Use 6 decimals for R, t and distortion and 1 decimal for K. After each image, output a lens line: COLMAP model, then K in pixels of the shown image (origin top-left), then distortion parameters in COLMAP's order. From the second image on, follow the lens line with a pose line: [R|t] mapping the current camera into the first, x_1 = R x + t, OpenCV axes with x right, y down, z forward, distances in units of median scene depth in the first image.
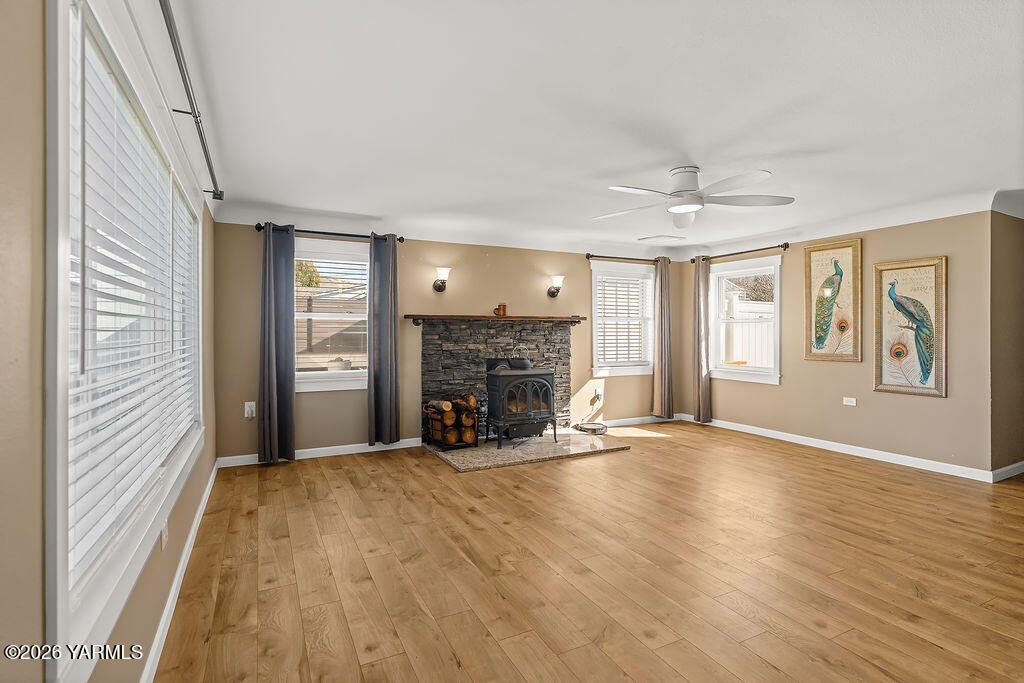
lens RADIAL K [[497.1, 0, 520.4], [0, 497.1, 335.5], [0, 0, 1]] dist [-0.005883, -0.000130]
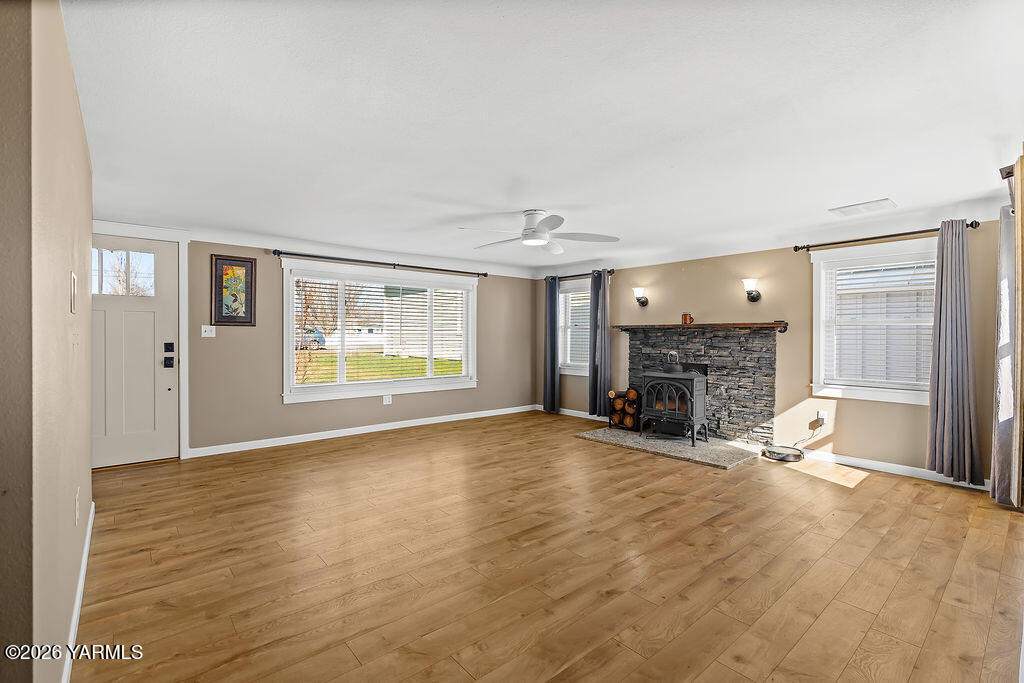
lens RADIAL K [[472.0, 0, 513.4], [0, 472.0, 337.0], [0, 0, 1]] dist [-0.009033, 0.004540]
pose [[0.232690, 0.003159, -0.972546, 0.902353], [-0.008024, 0.999967, 0.001328, -0.009745], [0.972518, 0.007495, 0.232708, 0.399329]]
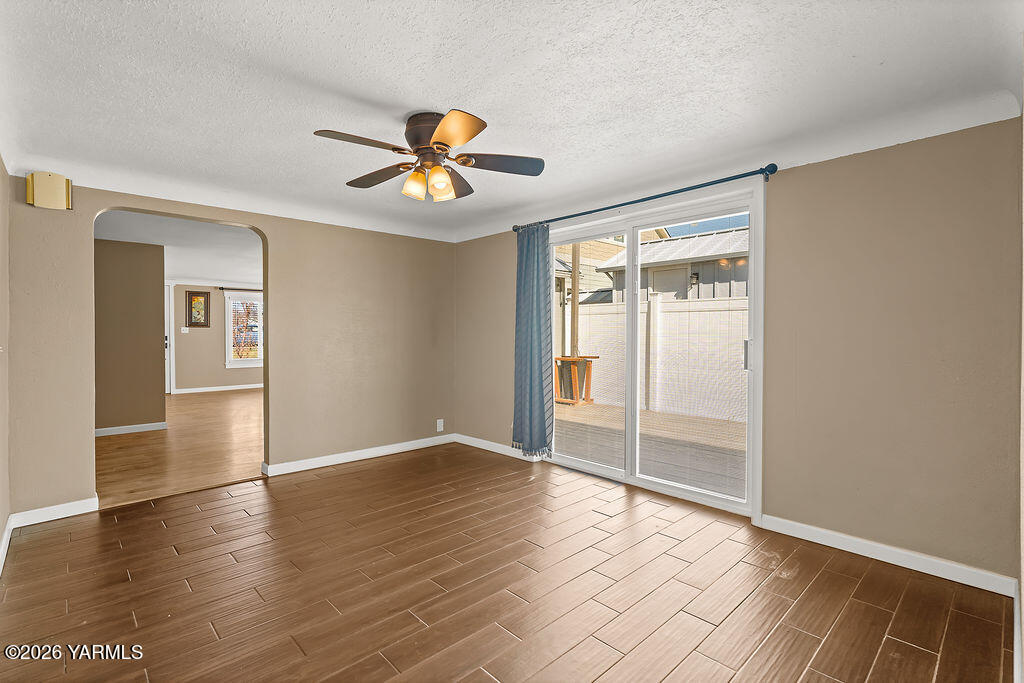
lens RADIAL K [[472.0, 0, 511.6], [0, 472.0, 339.4], [0, 0, 1]] dist [-0.009033, 0.004540]
pose [[0.286536, 0.031488, -0.957552, 1.921126], [-0.017178, 0.999468, 0.027726, -0.050071], [0.957915, 0.008504, 0.286925, 0.705448]]
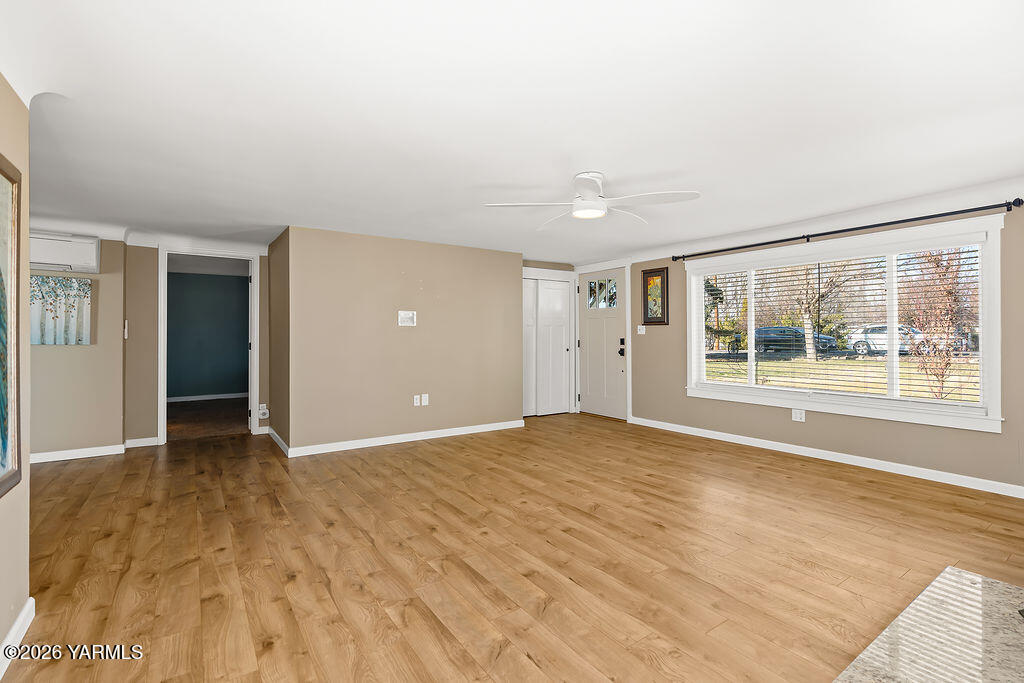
lens RADIAL K [[472.0, 0, 506.0], [0, 472.0, 337.8], [0, 0, 1]] dist [-0.009033, 0.004540]
pose [[-0.994121, 0.005124, -0.108156, 0.362905], [0.003860, 0.999922, 0.011891, -0.010479], [0.108208, 0.011403, -0.994063, 1.167638]]
